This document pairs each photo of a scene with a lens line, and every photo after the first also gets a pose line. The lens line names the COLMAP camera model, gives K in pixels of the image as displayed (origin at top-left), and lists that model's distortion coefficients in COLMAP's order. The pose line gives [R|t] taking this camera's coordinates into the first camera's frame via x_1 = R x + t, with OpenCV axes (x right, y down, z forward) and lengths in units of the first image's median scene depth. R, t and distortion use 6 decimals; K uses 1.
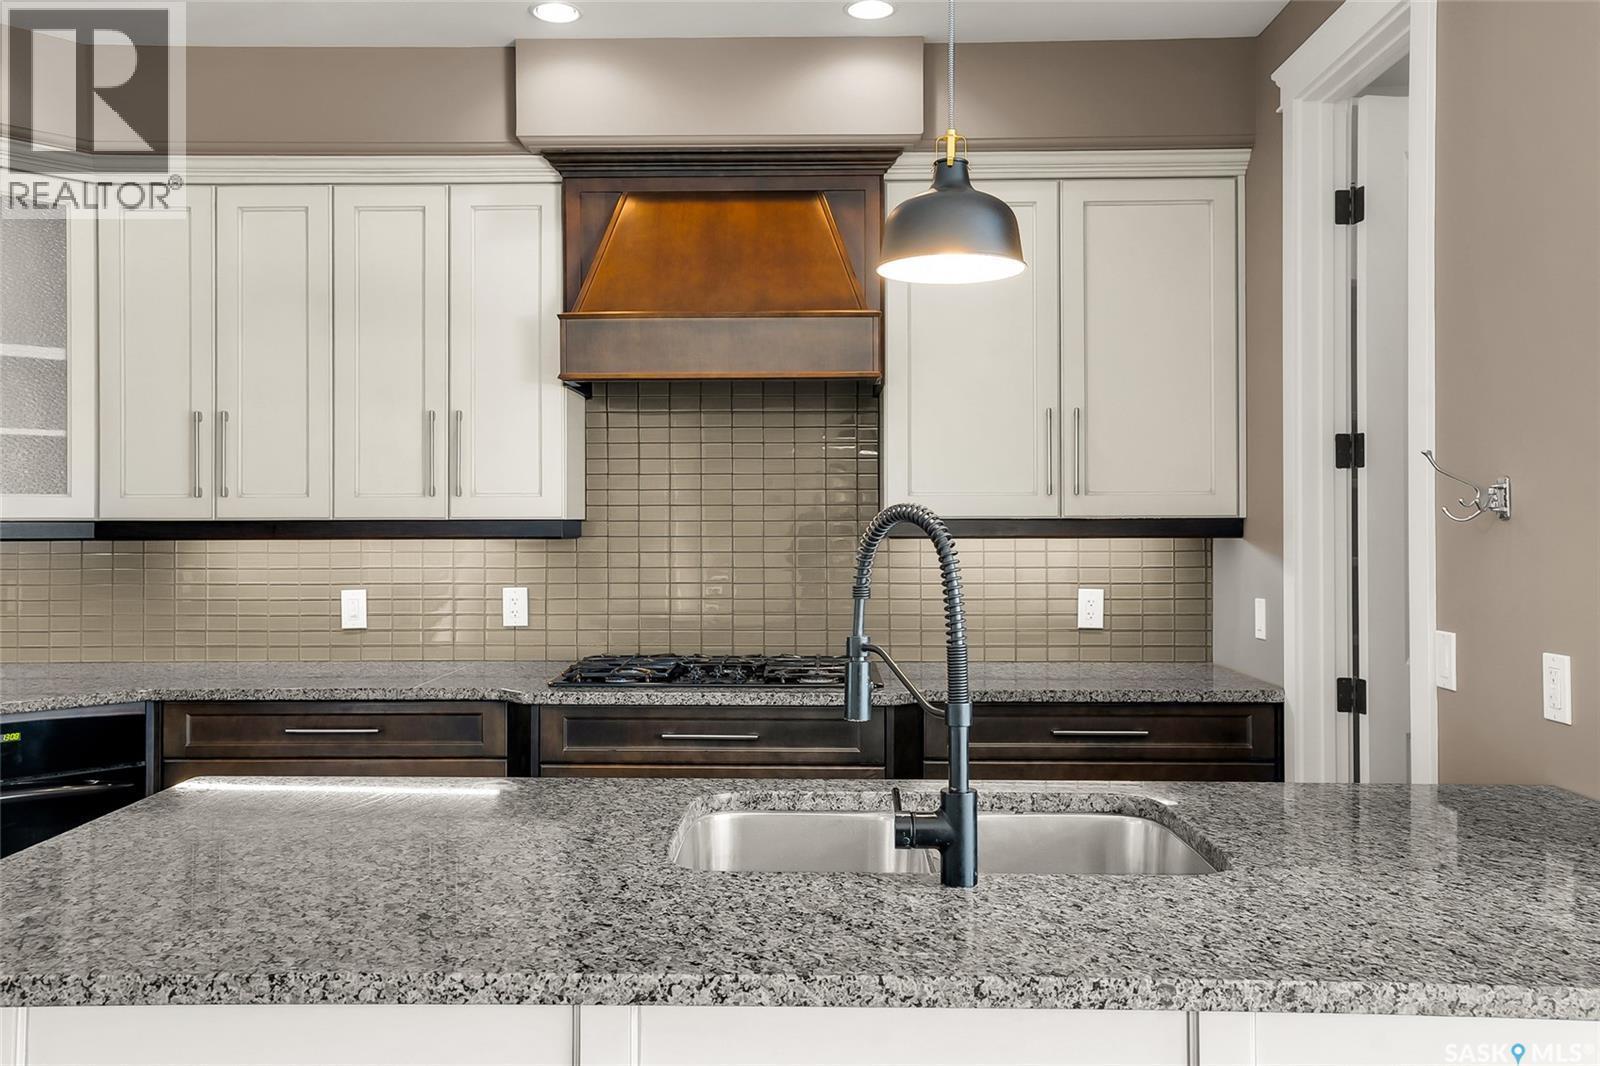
lens RADIAL K [[1241.3, 0, 777.2], [0, 1241.3, 511.6], [0, 0, 1]] dist [0.037837, 0.006957]
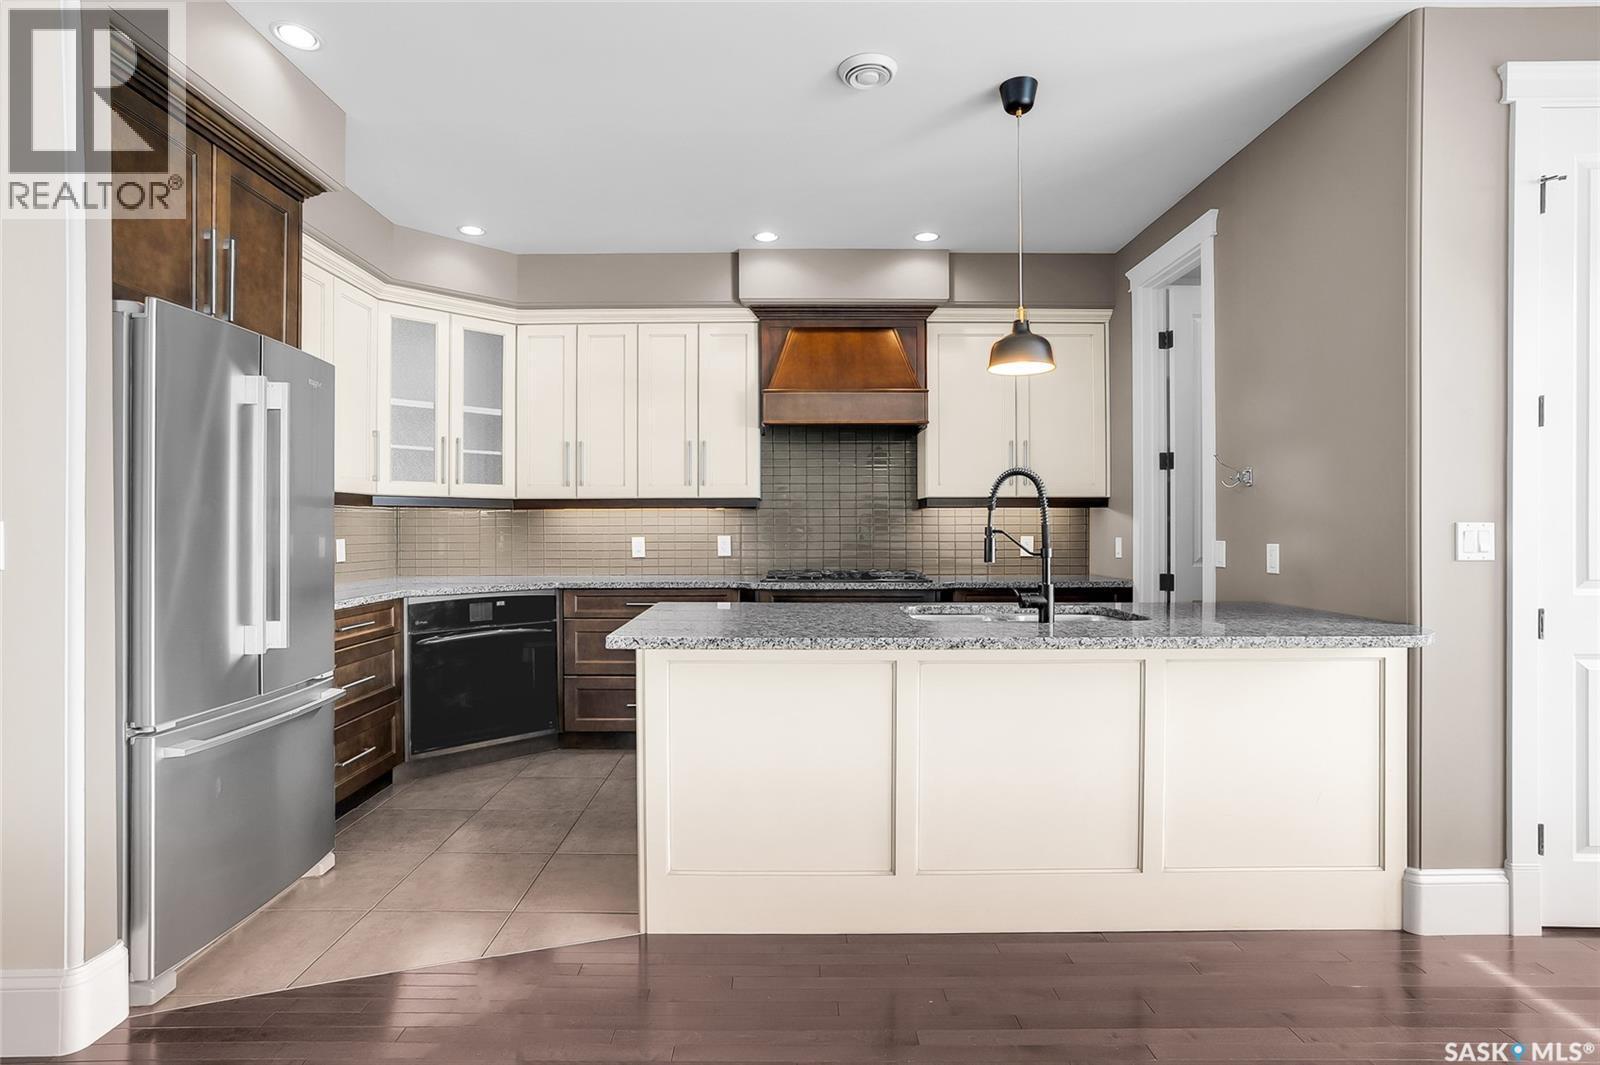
lens RADIAL K [[785.1, 0, 774.2], [0, 785.1, 530.4], [0, 0, 1]] dist [-0.038445, 0.006349]
pose [[0.999841, 0.000164, 0.017849, -0.174268], [-0.000385, 0.999923, 0.012385, 0.042674], [-0.017845, -0.012390, 0.999764, -0.214231]]
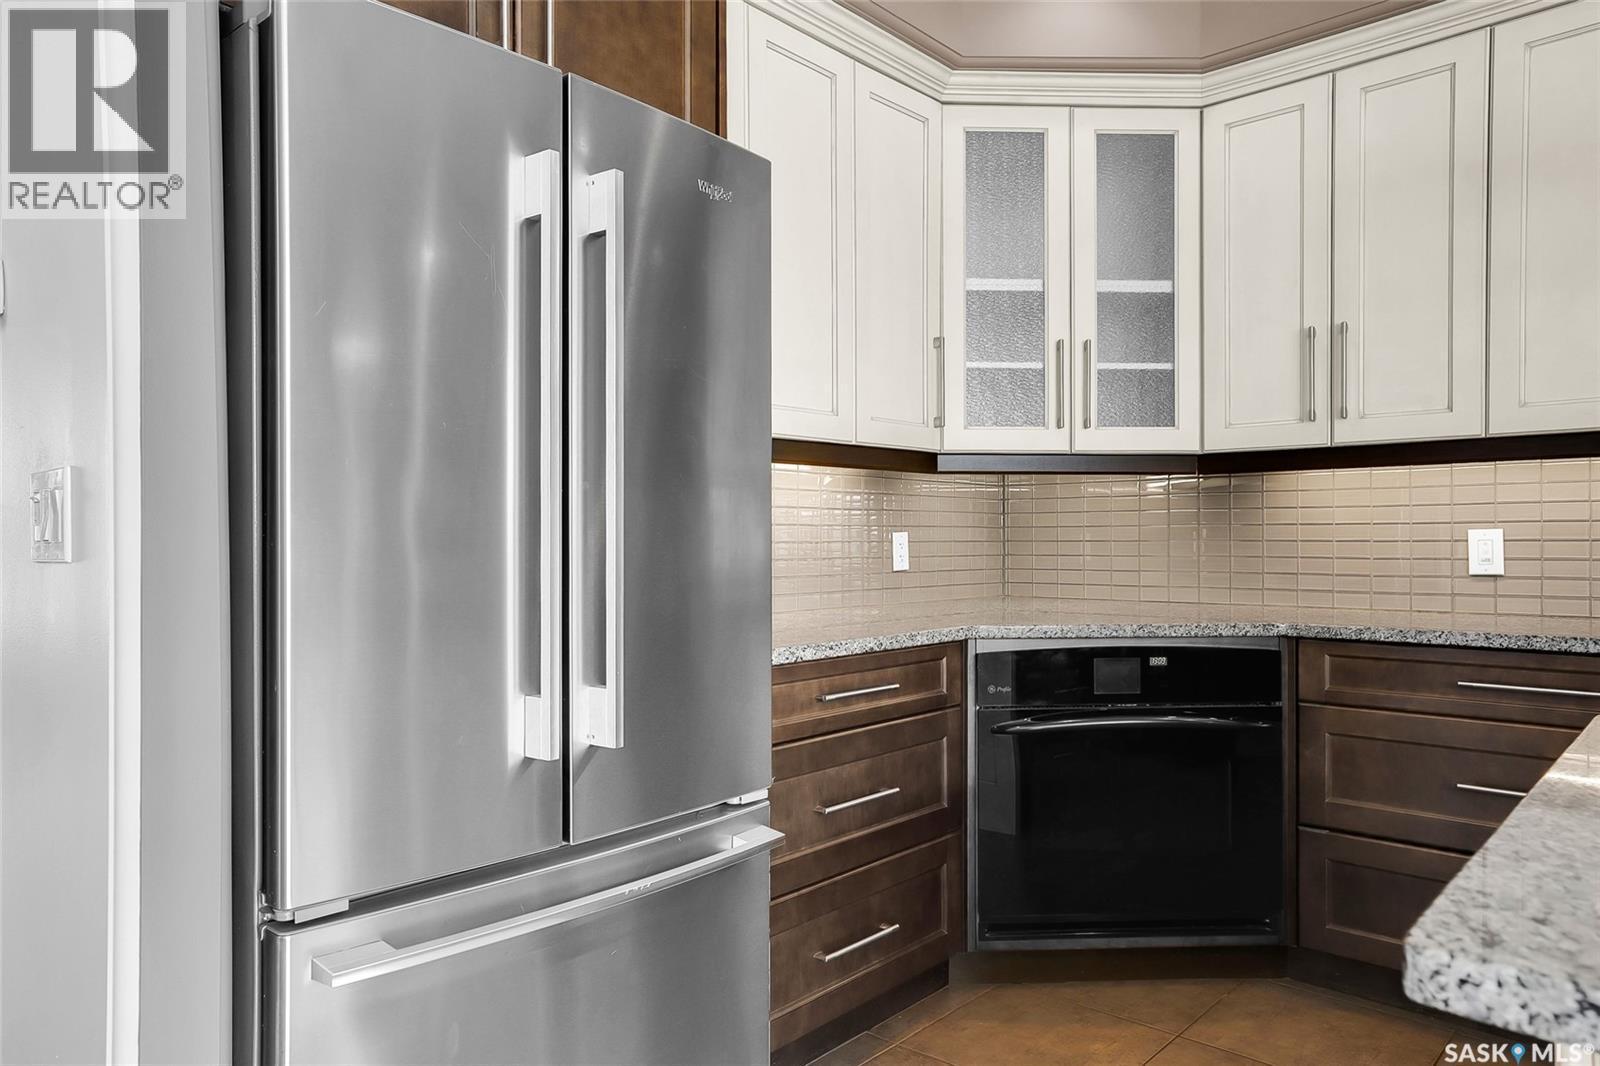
lens RADIAL K [[1069.7, 0, 796.1], [0, 1069.7, 540.2], [0, 0, 1]] dist [0.001213, 0.016493]
pose [[0.759854, 0.002082, -0.650091, -0.249761], [0.008277, 0.999883, 0.012878, 0.064245], [0.650042, -0.015166, 0.759747, 0.167597]]
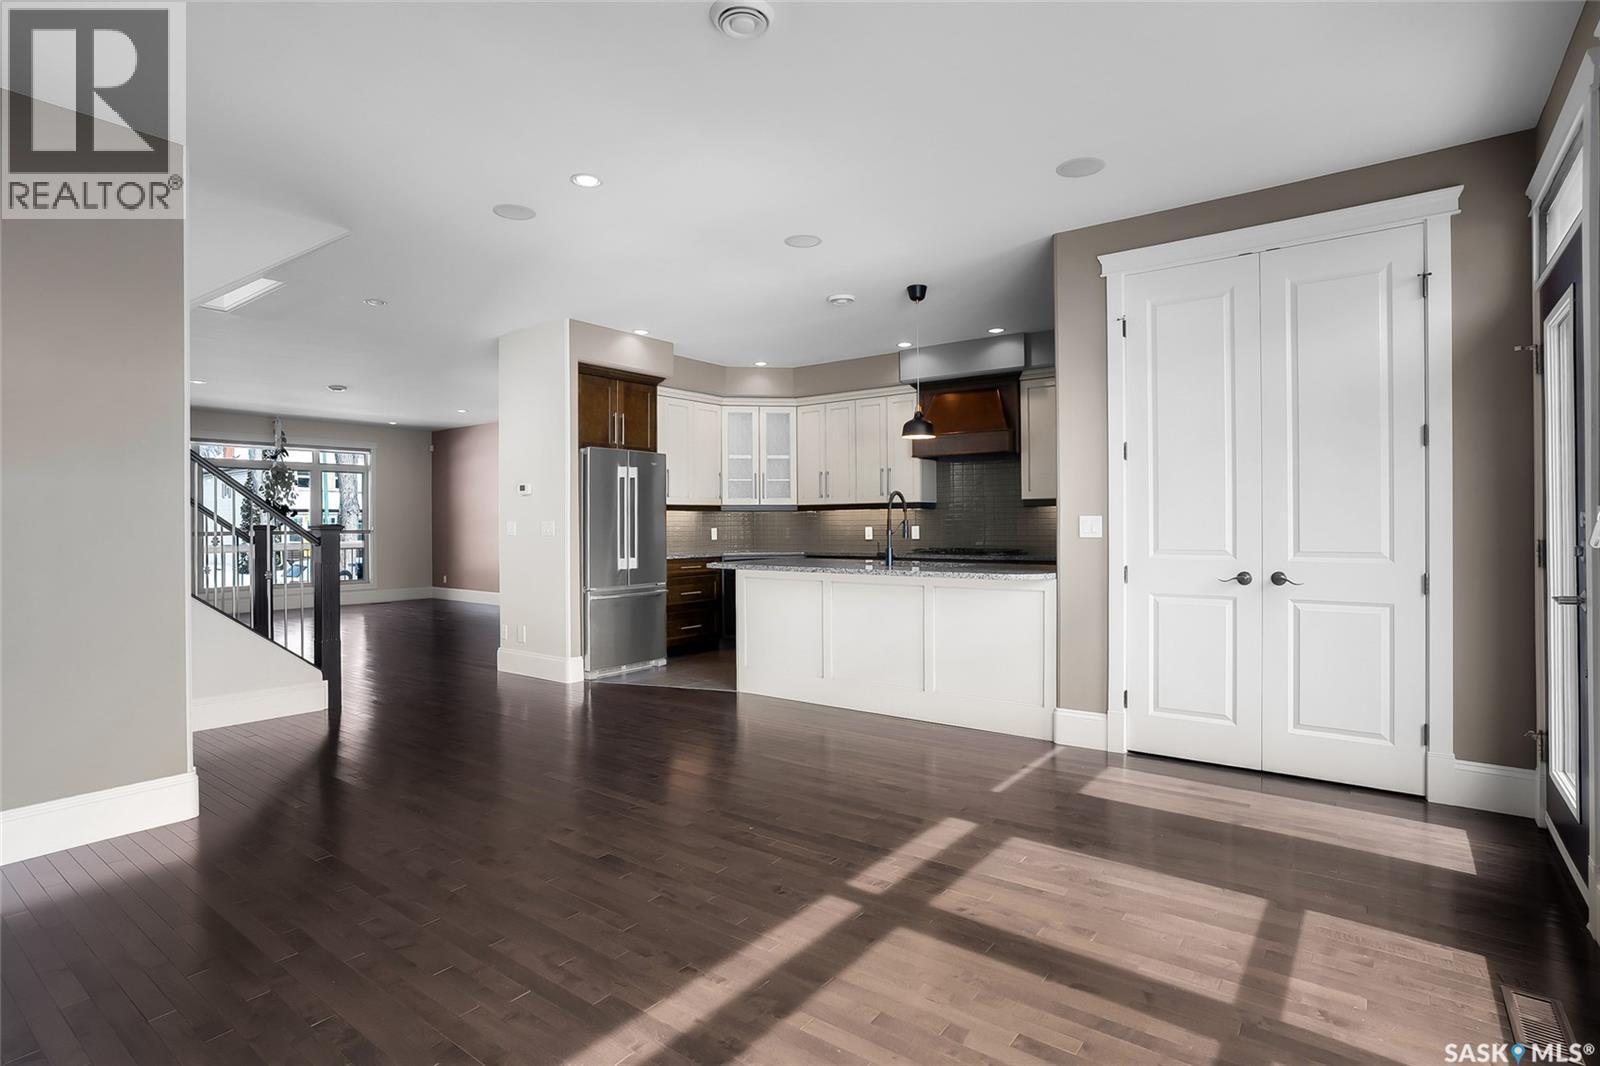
lens RADIAL K [[785.1, 0, 803.1], [0, 785.1, 530.4], [0, 0, 1]] dist [-0.038445, 0.006349]
pose [[0.820959, 0.000996, -0.570987, 0.711721], [0.010937, 0.999788, 0.017469, 0.039616], [0.570883, -0.020586, 0.820773, -0.767969]]
